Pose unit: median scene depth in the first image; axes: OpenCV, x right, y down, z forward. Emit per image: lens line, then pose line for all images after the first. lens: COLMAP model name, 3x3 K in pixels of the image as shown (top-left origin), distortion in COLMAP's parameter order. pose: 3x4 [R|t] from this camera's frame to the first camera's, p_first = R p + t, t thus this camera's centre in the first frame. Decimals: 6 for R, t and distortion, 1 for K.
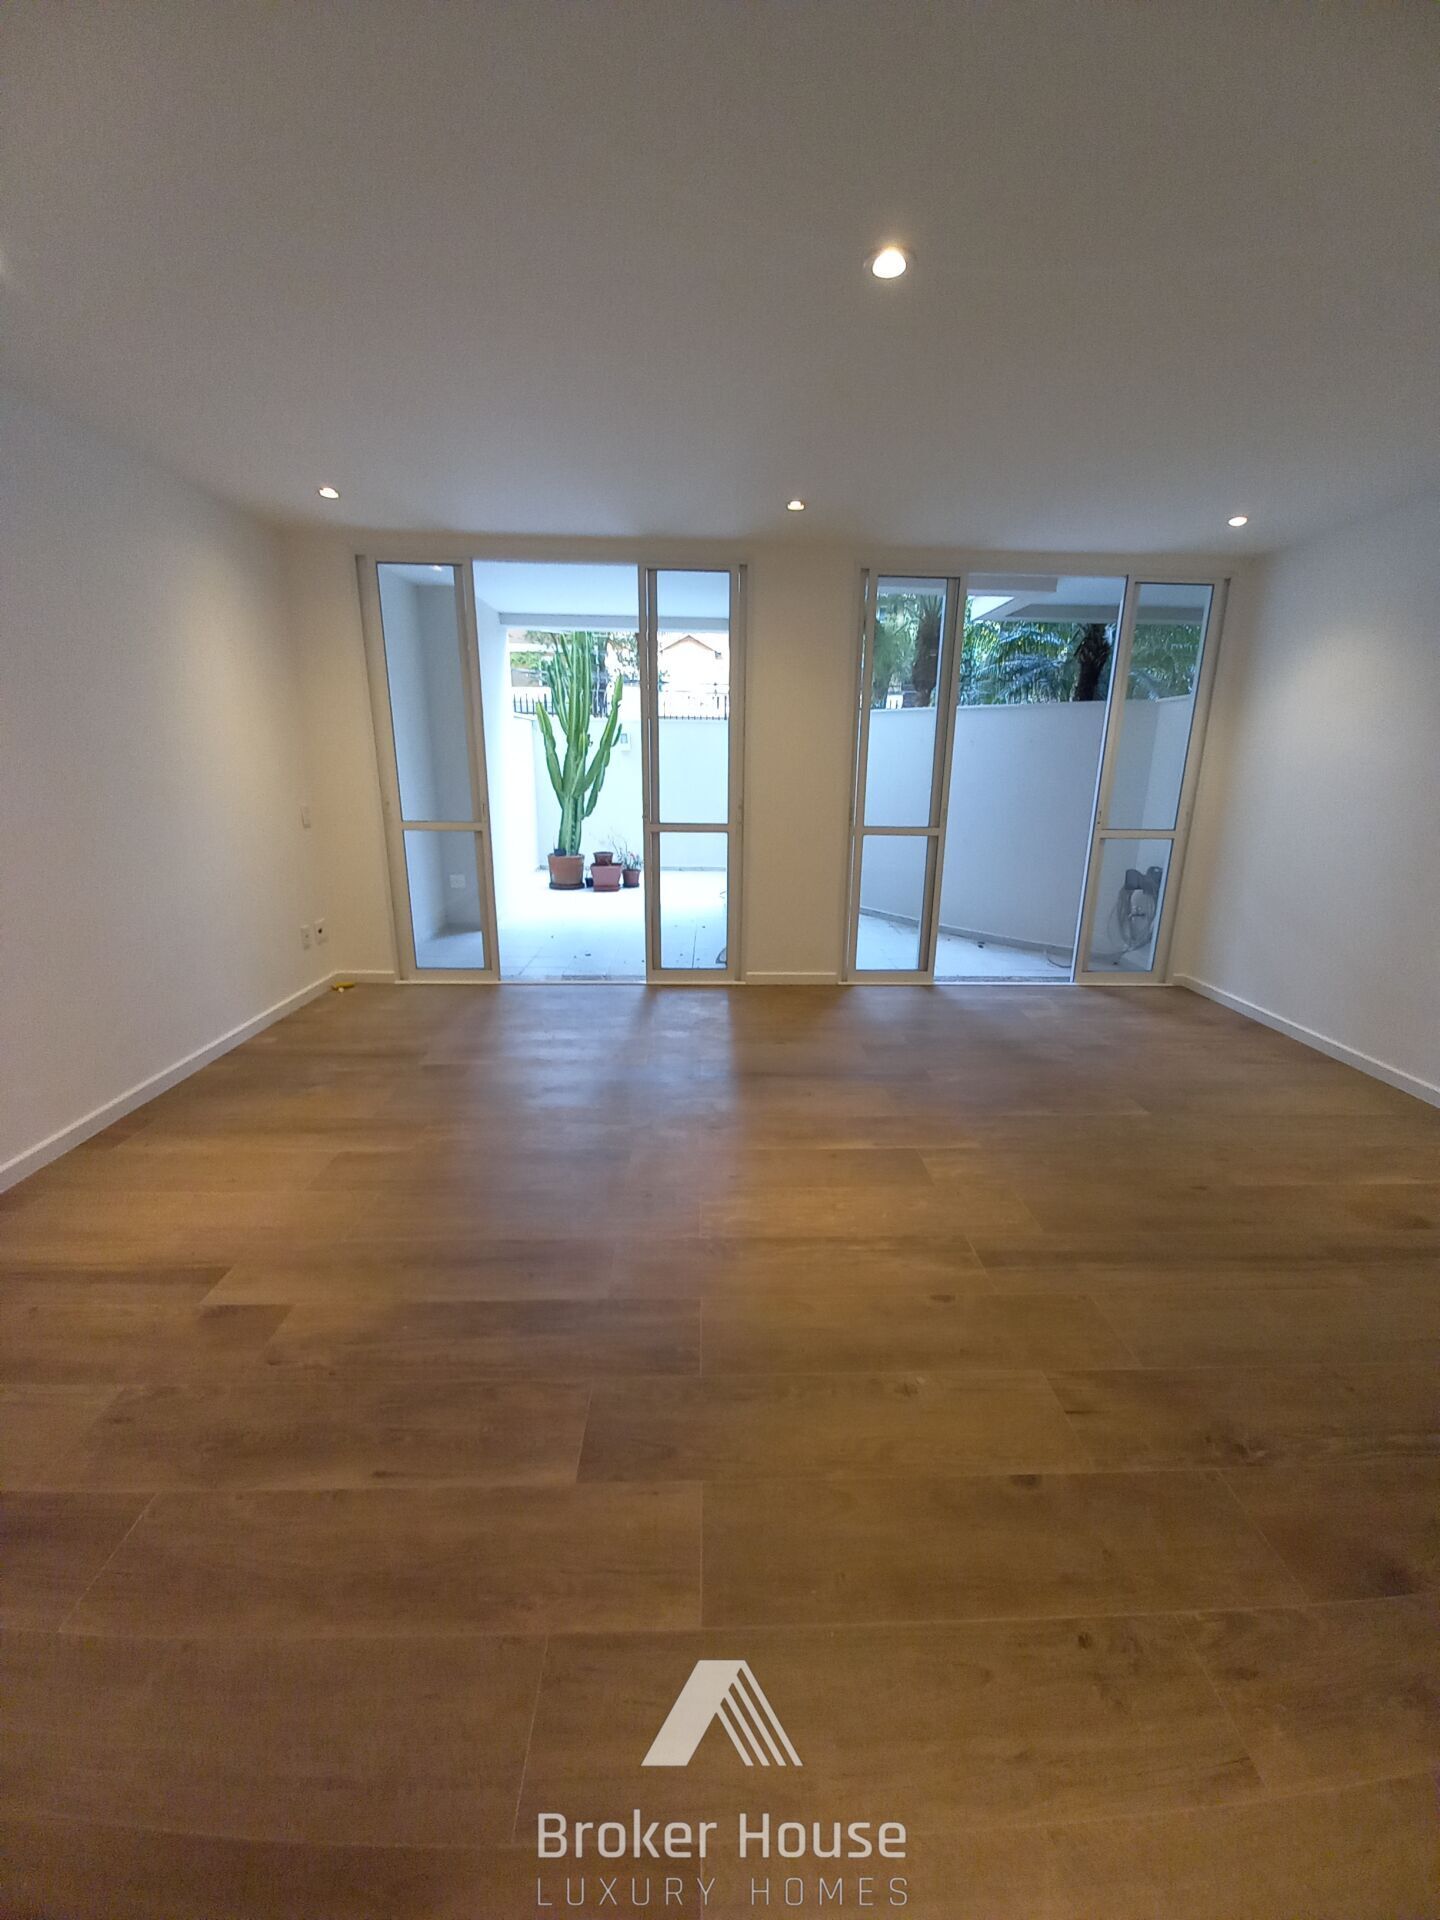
lens RADIAL K [[746.2, 0, 728.5], [0, 746.2, 966.3], [0, 0, 1]] dist [0.007646, -0.011285]
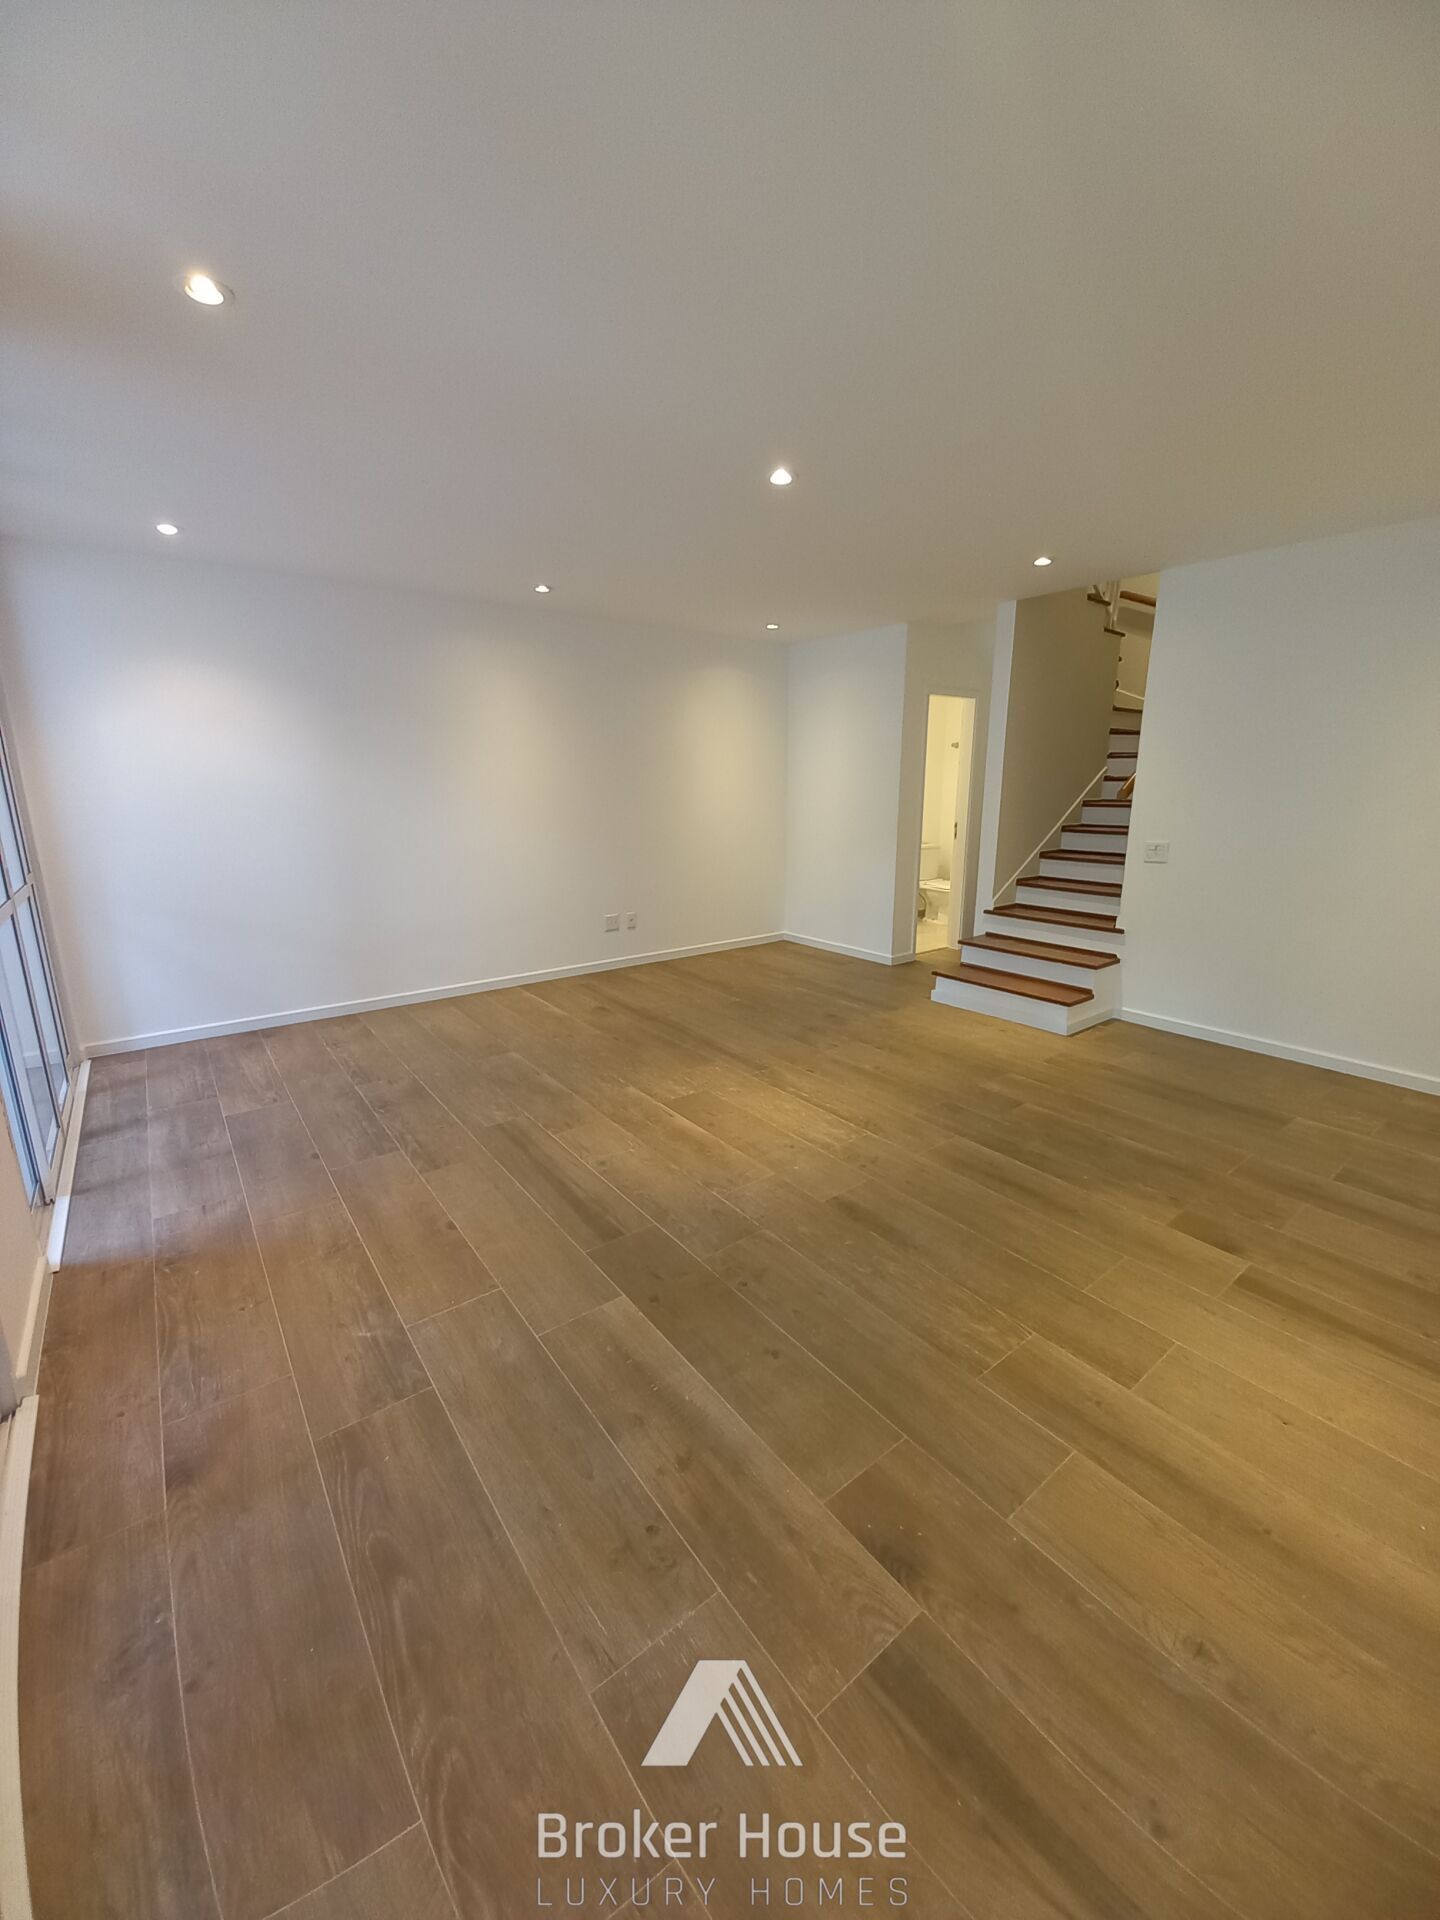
lens RADIAL K [[746.2, 0, 737.1], [0, 746.2, 965.9], [0, 0, 1]] dist [0.007646, -0.011285]
pose [[-0.591239, -0.205952, 0.779757, -0.864314], [0.208789, 0.894796, 0.394648, -0.487841], [-0.779002, 0.396136, -0.486037, 1.656650]]
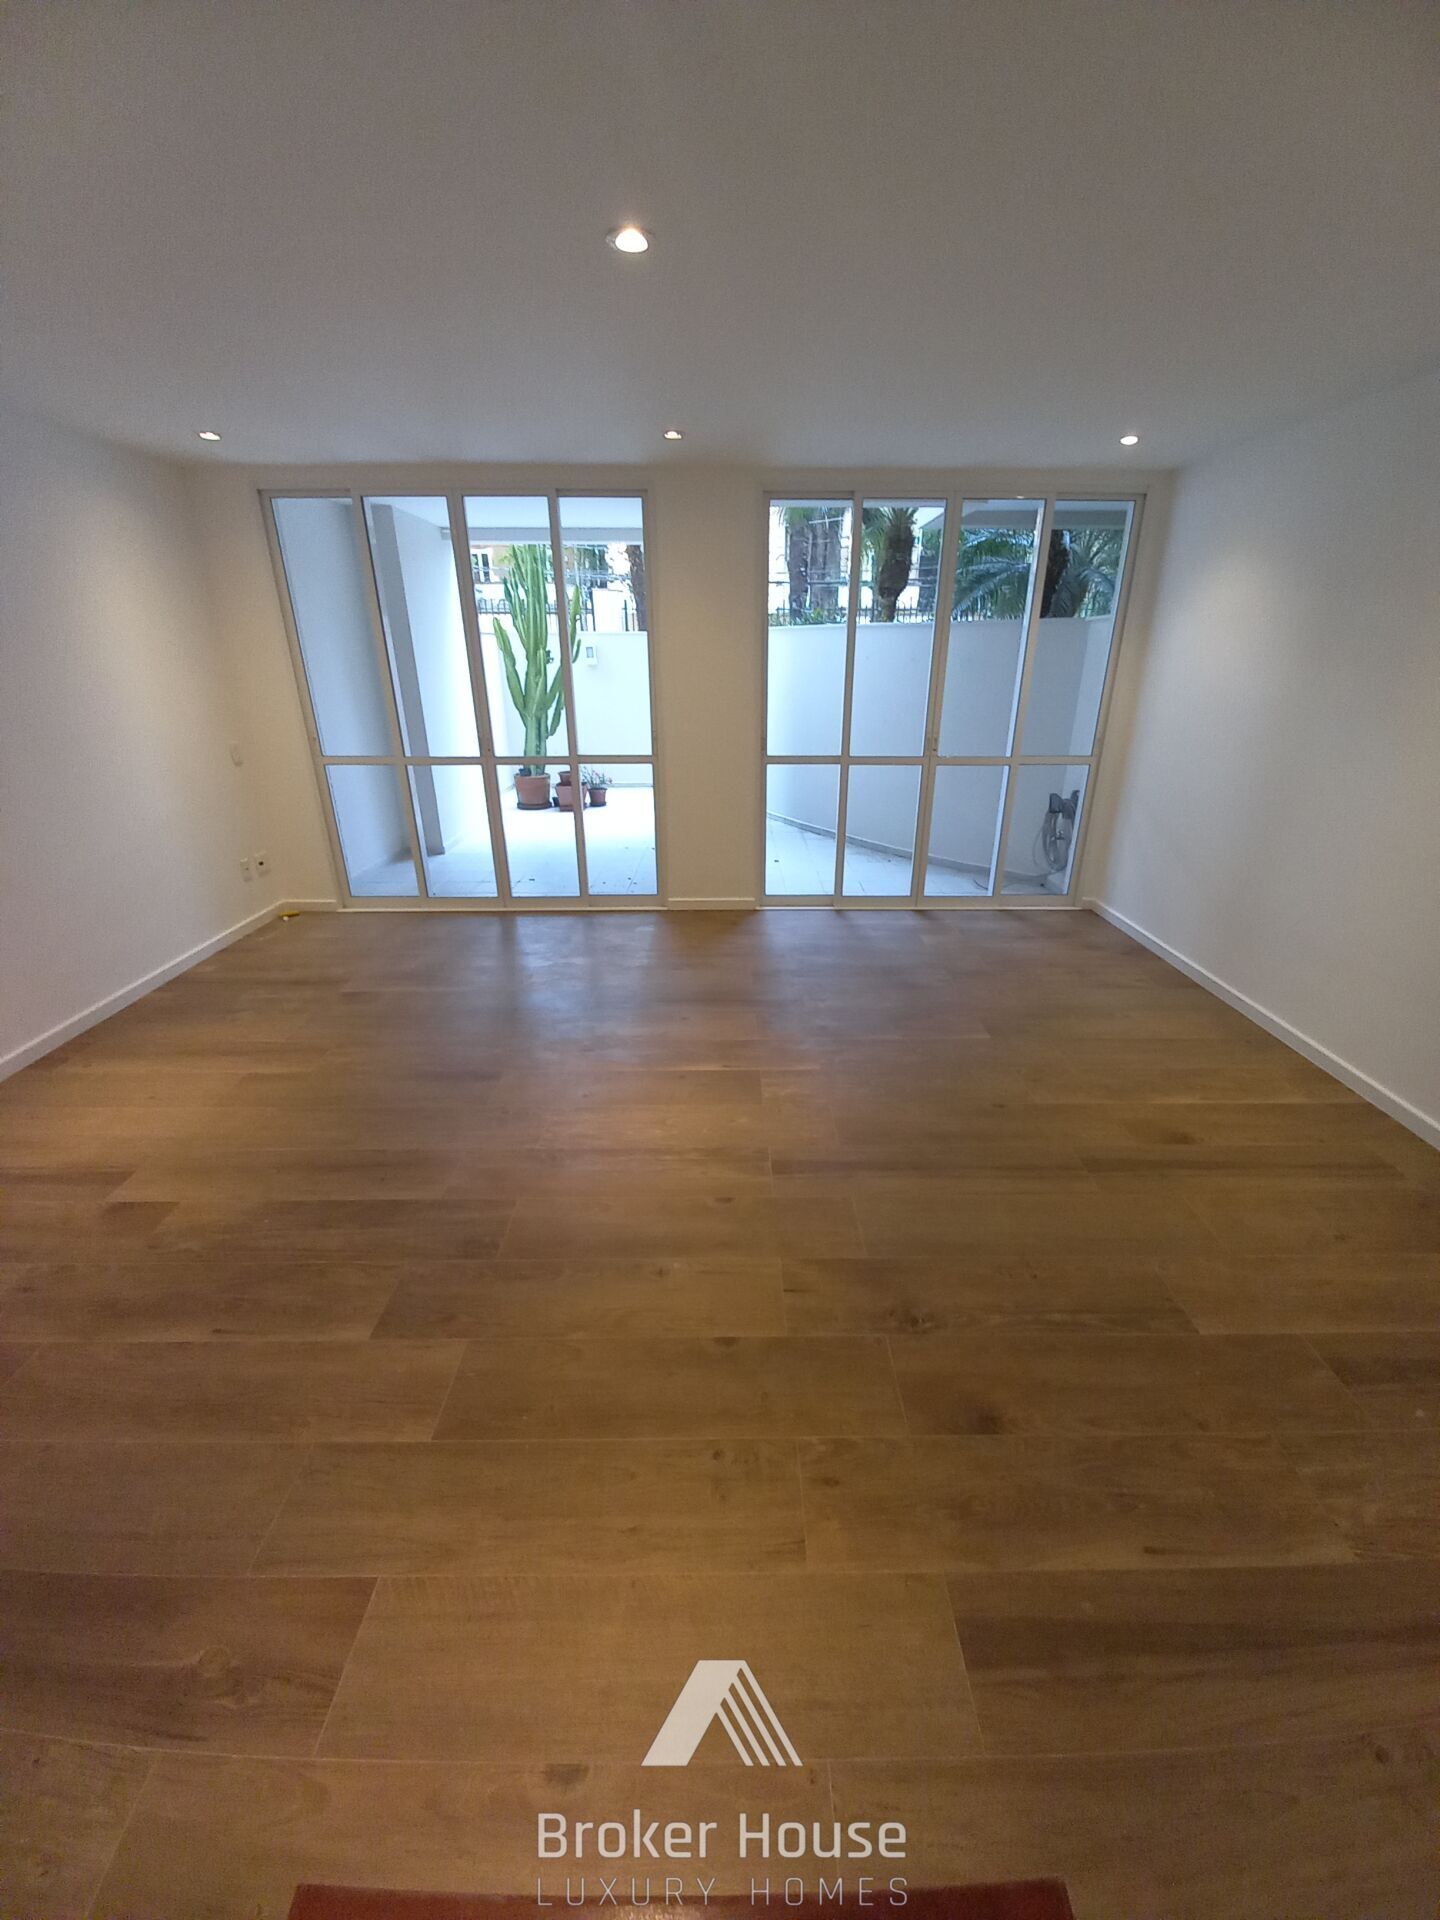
lens RADIAL K [[746.2, 0, 731.4], [0, 746.2, 965.3], [0, 0, 1]] dist [0.007646, -0.011285]
pose [[0.999665, -0.002482, -0.025754, 0.279073], [0.005639, 0.992360, 0.123244, -0.057071], [0.025251, -0.123348, 0.992042, -0.102976]]
